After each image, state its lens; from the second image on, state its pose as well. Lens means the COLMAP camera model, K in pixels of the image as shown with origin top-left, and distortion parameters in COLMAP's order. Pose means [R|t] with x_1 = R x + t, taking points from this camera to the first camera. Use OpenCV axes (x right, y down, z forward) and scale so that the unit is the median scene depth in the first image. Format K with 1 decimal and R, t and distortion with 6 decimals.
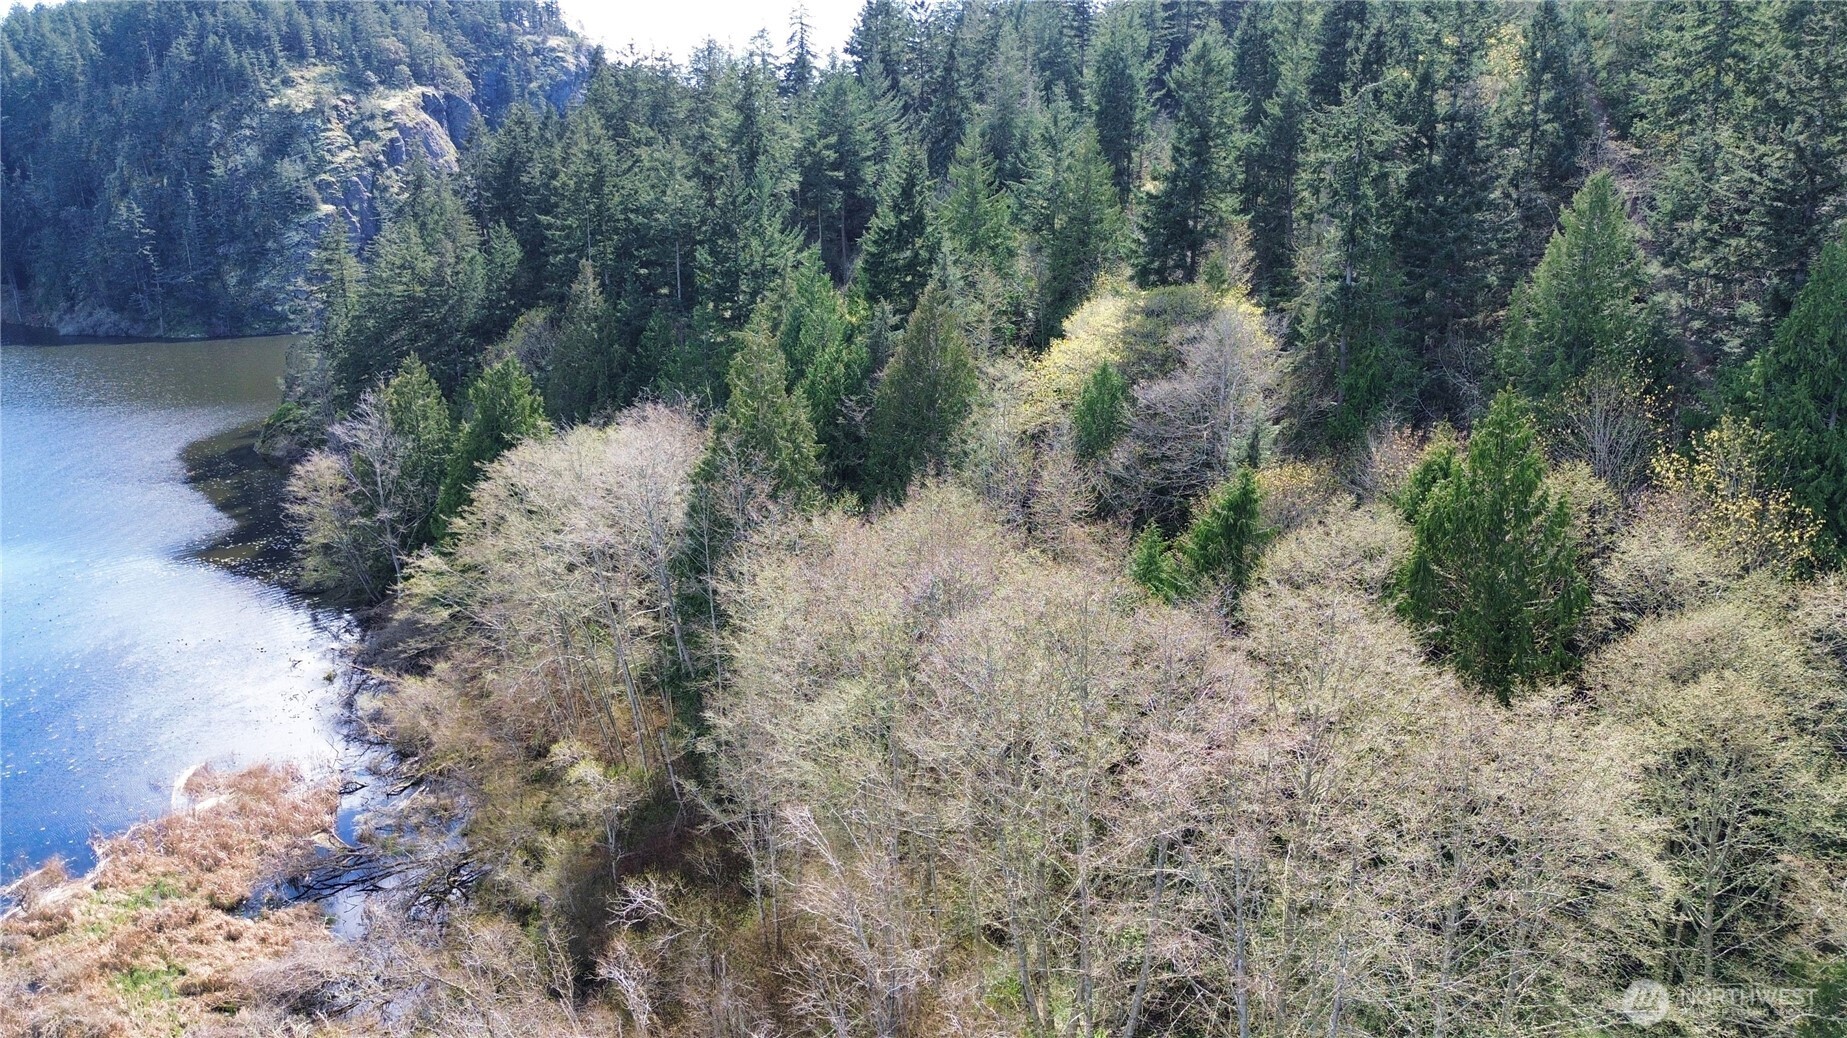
lens RADIAL K [[1398.0, 0, 923.5], [0, 1398.0, 519.0], [0, 0, 1]] dist [0.235829, -0.197648]
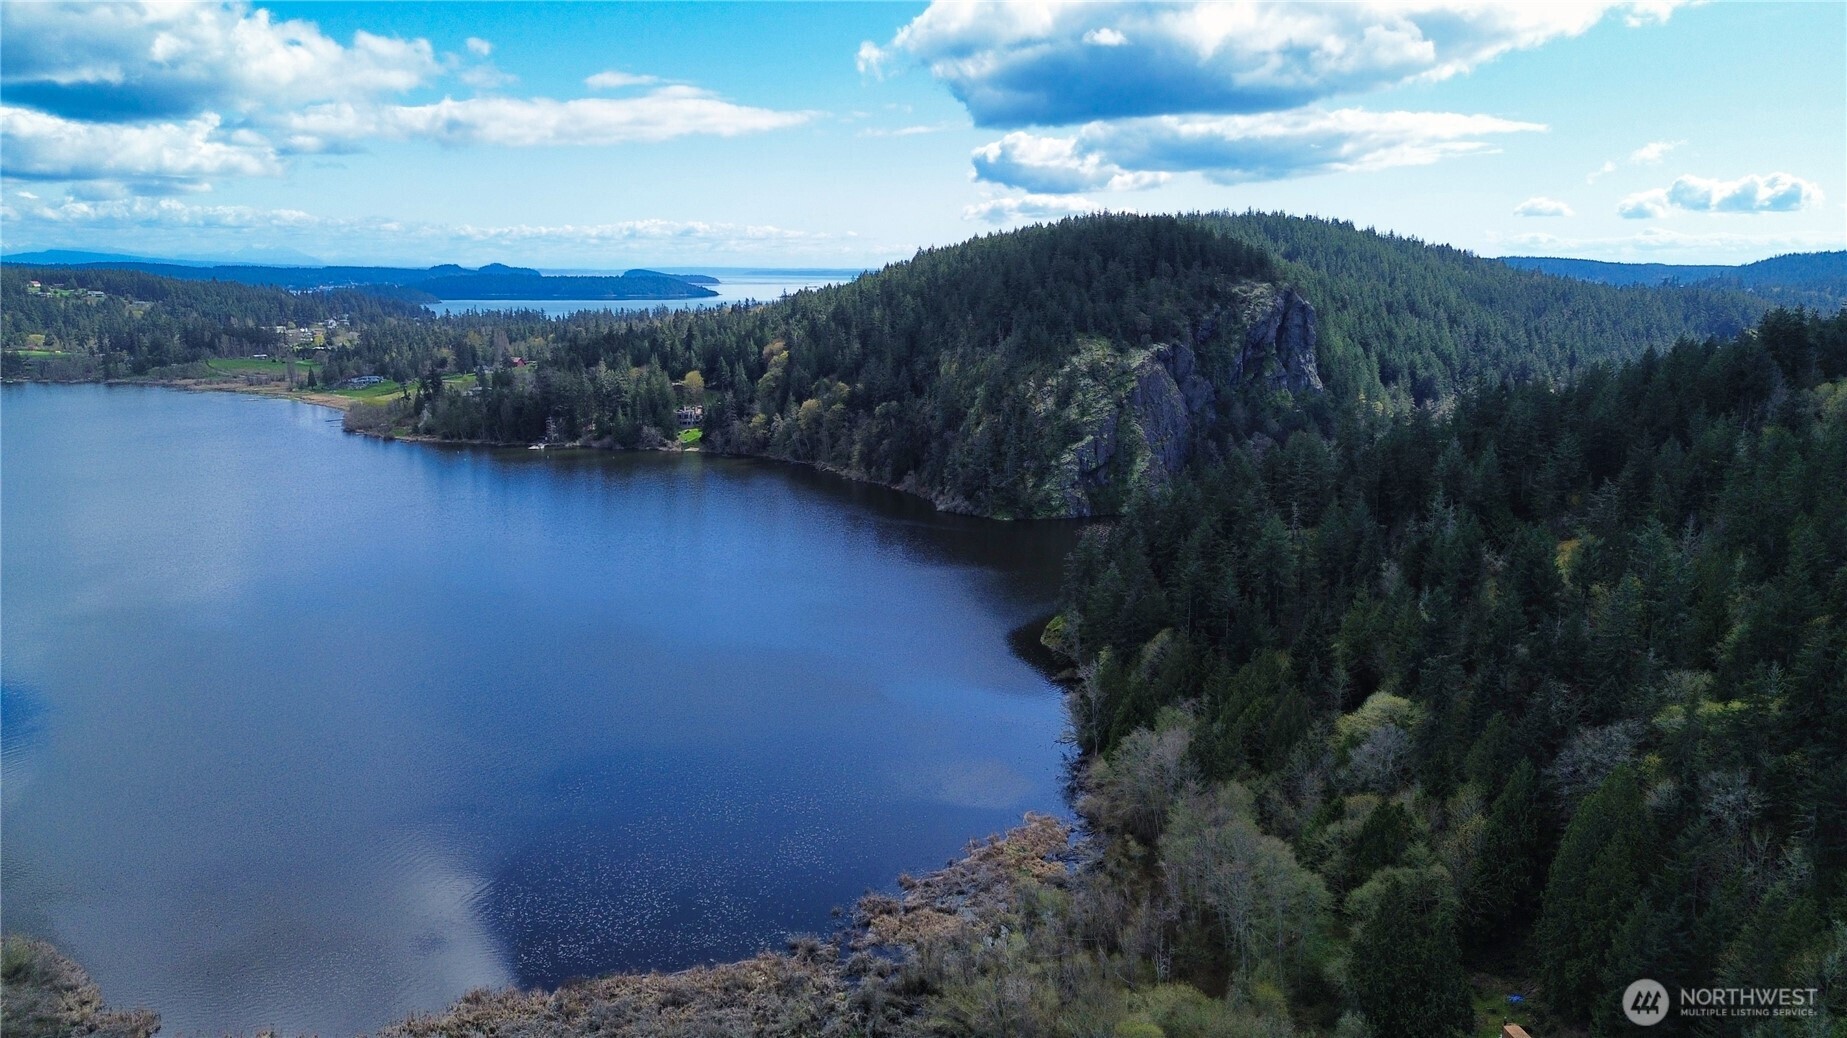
lens RADIAL K [[1398.0, 0, 923.5], [0, 1398.0, 519.0], [0, 0, 1]] dist [0.235829, -0.197648]
pose [[0.877673, 0.079260, -0.472660, 0.150723], [-0.099106, 0.994928, -0.017189, -0.083086], [0.468900, 0.061930, 0.881077, -0.395068]]
